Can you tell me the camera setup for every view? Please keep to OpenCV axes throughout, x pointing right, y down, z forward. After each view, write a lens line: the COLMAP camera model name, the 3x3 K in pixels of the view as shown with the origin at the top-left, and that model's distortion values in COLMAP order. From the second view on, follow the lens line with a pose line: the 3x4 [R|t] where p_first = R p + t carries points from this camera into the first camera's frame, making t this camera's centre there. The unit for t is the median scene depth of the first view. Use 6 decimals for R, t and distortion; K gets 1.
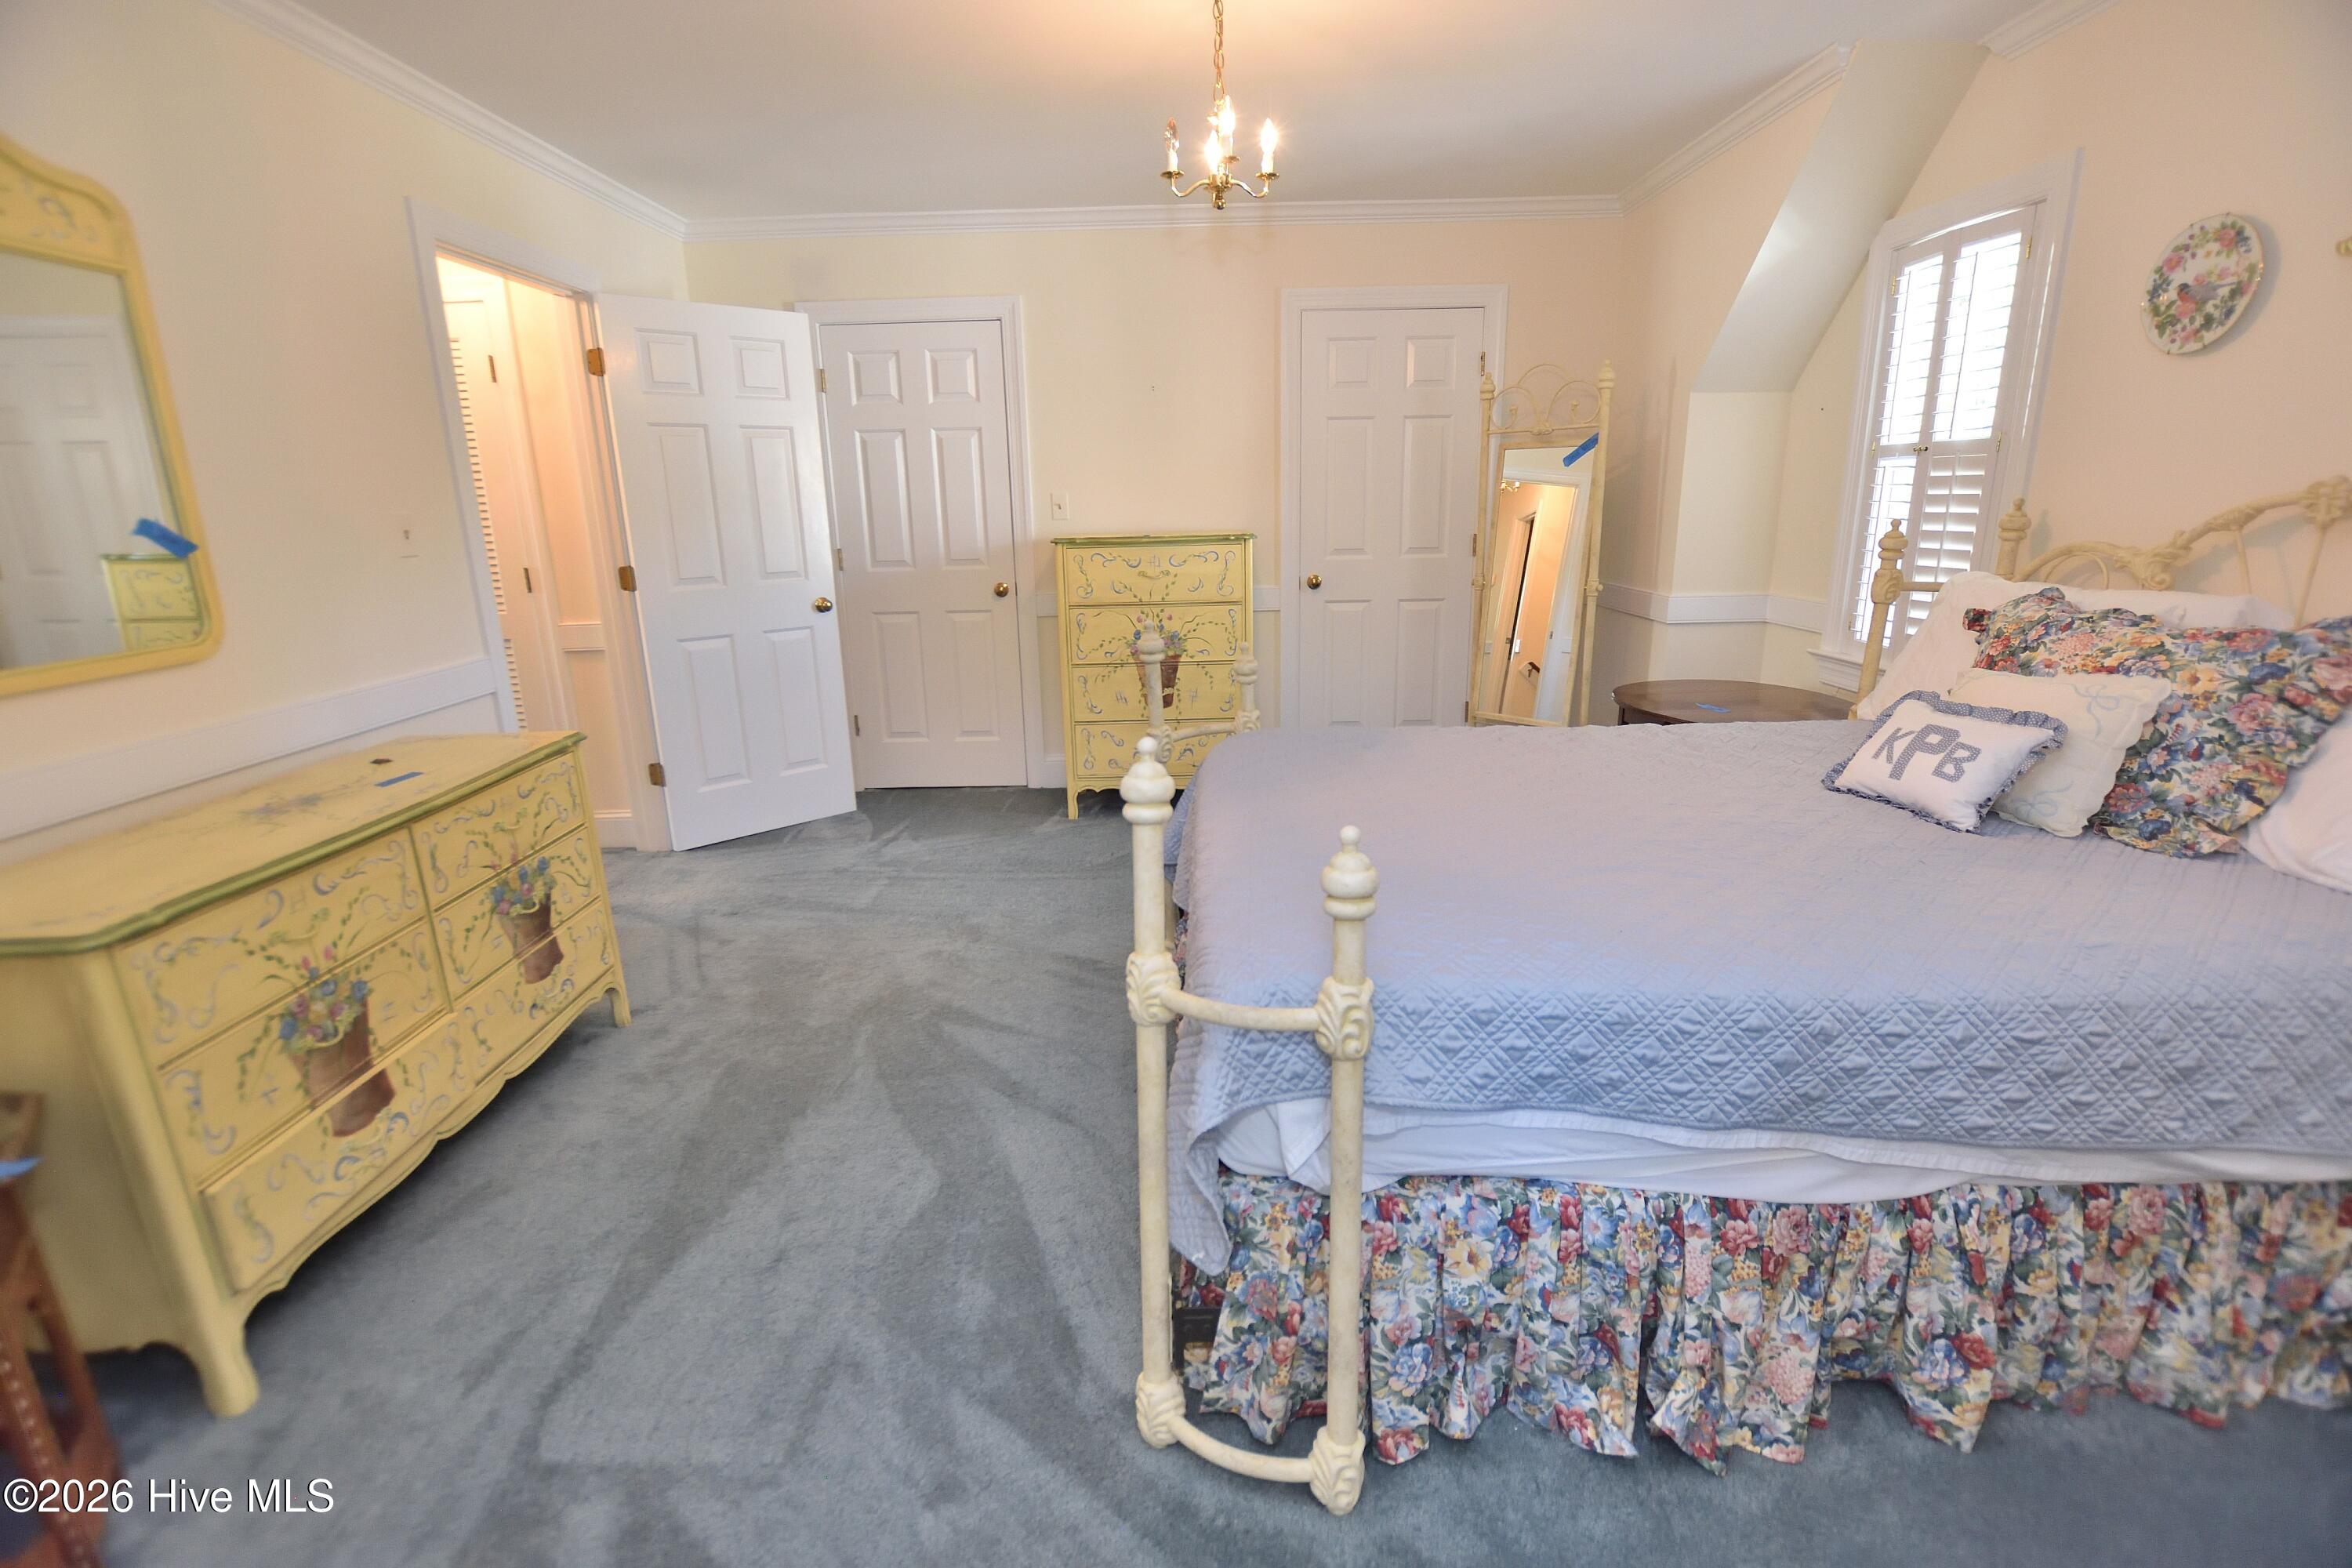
lens RADIAL K [[1034.0, 0, 1172.8], [0, 1034.0, 779.0], [0, 0, 1]] dist [-0.032563, 0.006168]
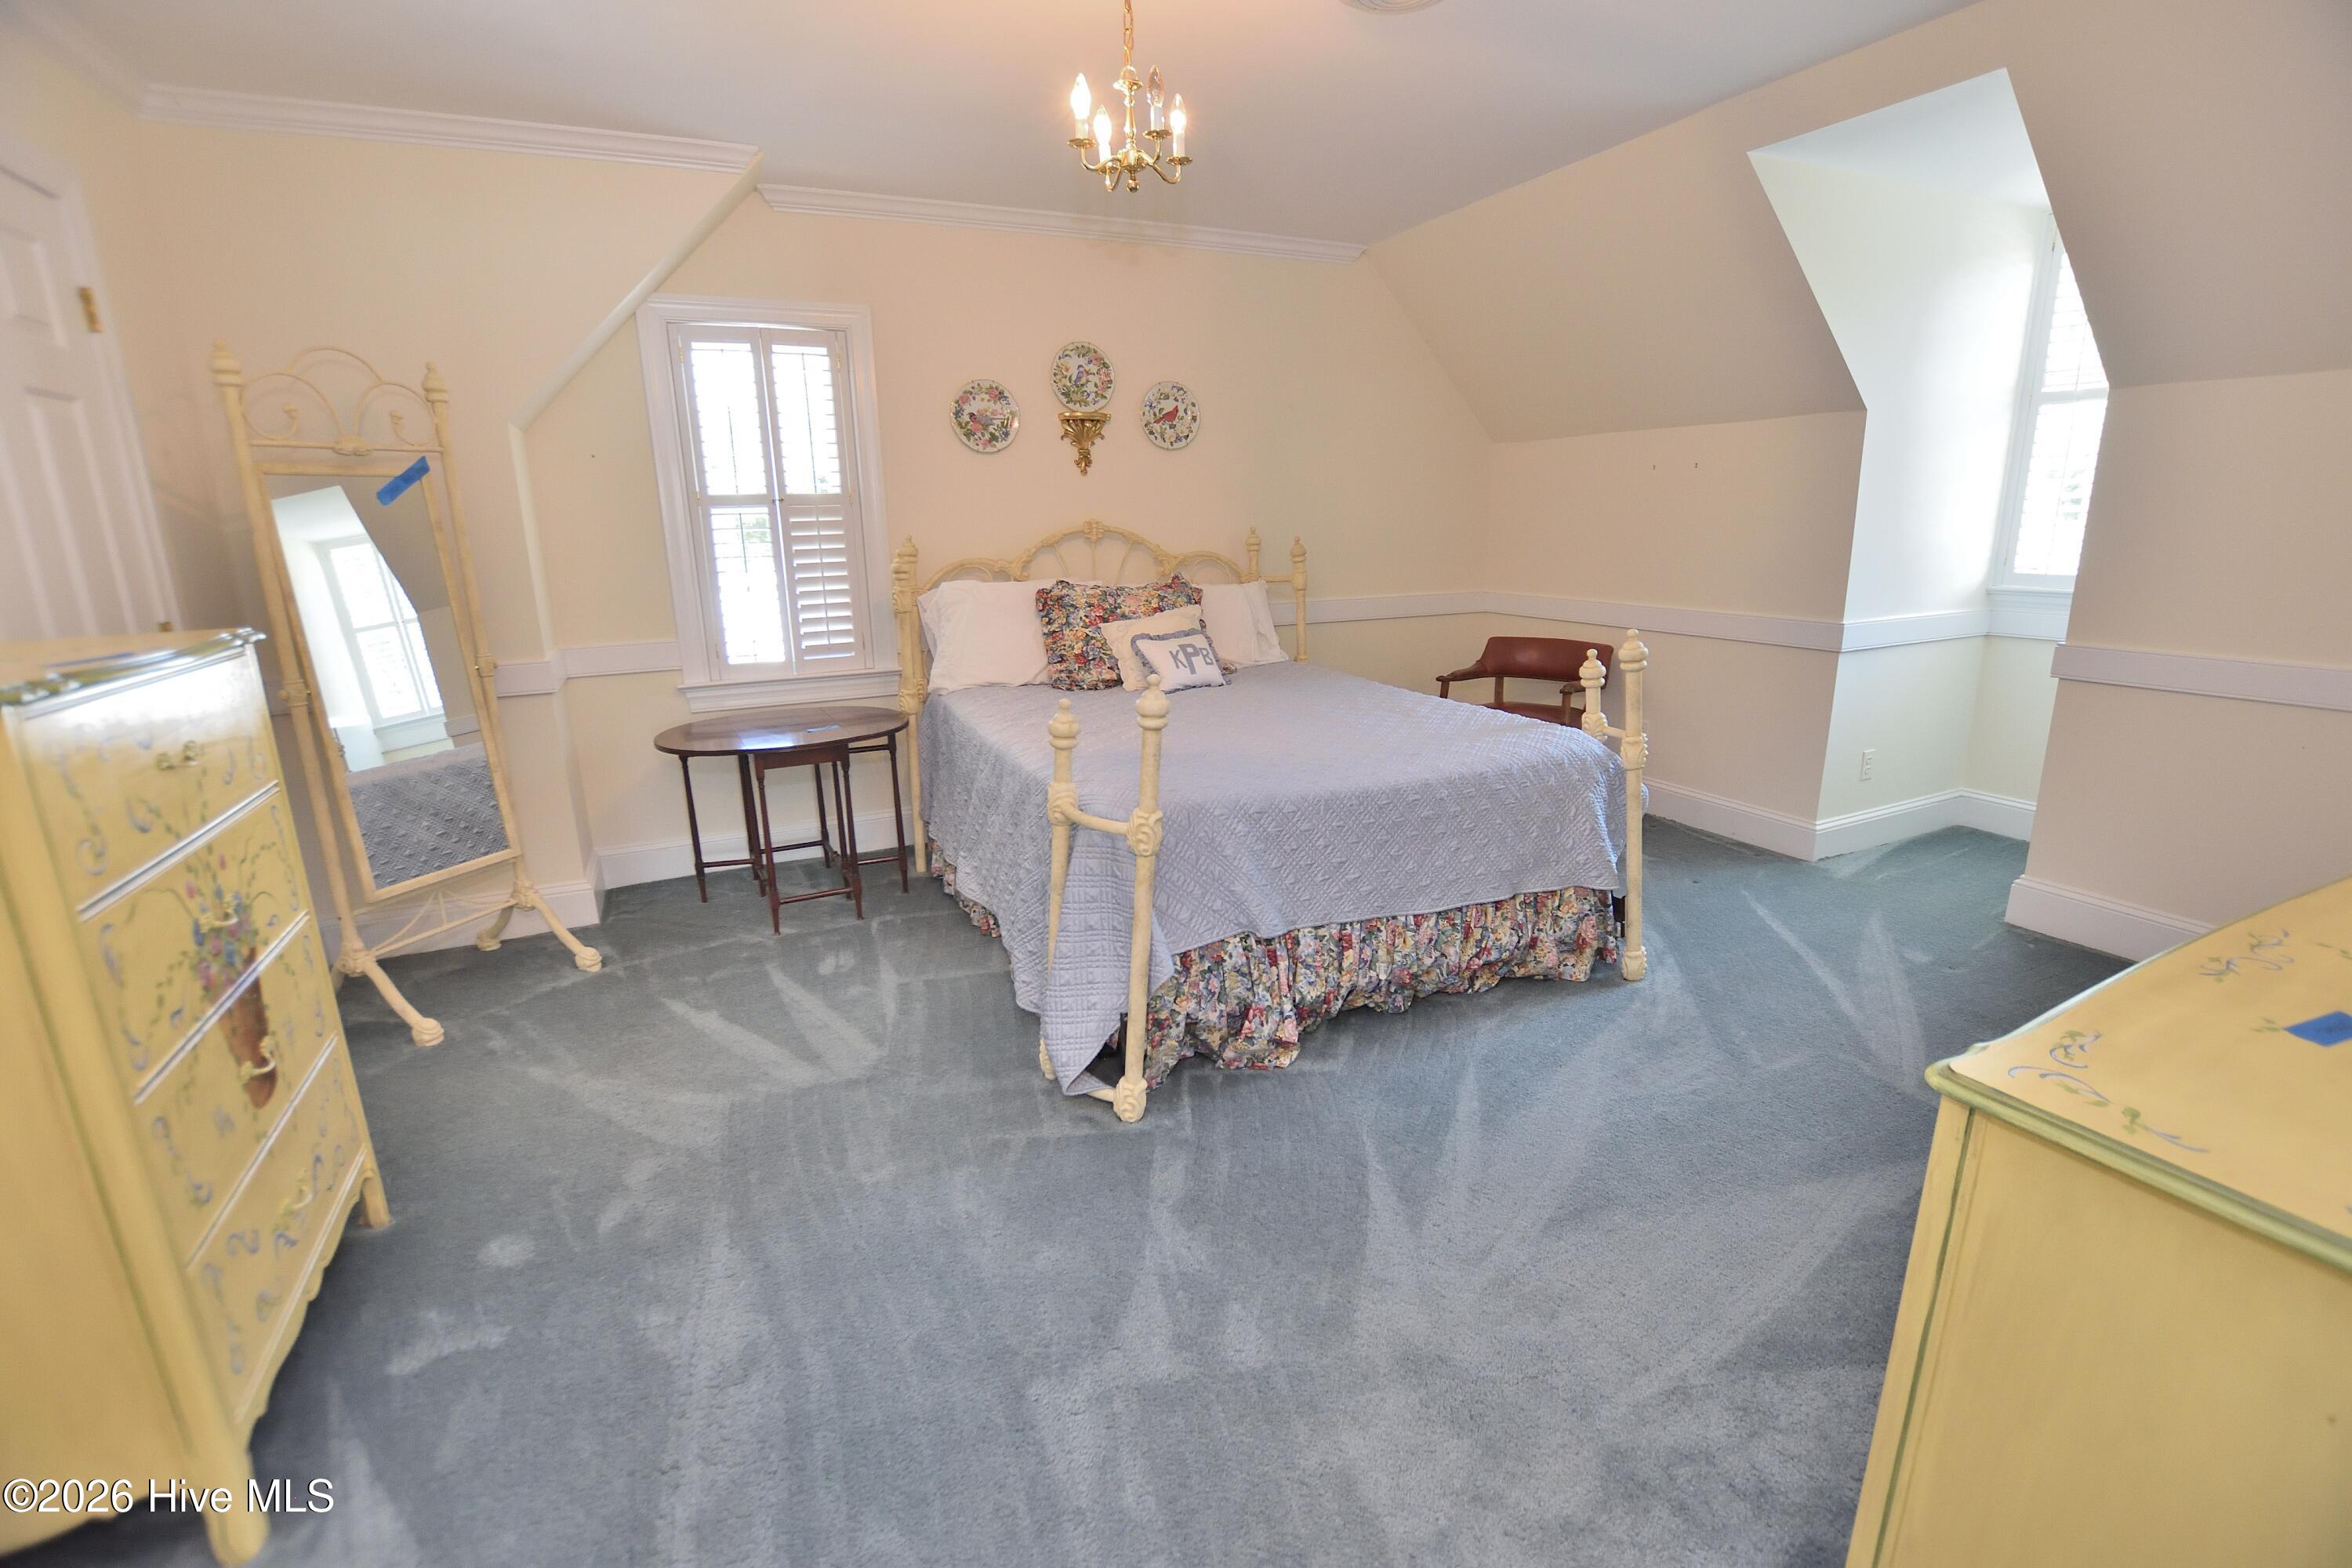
lens RADIAL K [[1034.0, 0, 1173.5], [0, 1034.0, 783.3], [0, 0, 1]] dist [-0.032563, 0.006168]
pose [[-0.425465, -0.196876, 0.883300, -0.880487], [0.264490, 0.906382, 0.329419, -0.399801], [-0.865462, 0.373781, -0.333562, 1.526716]]
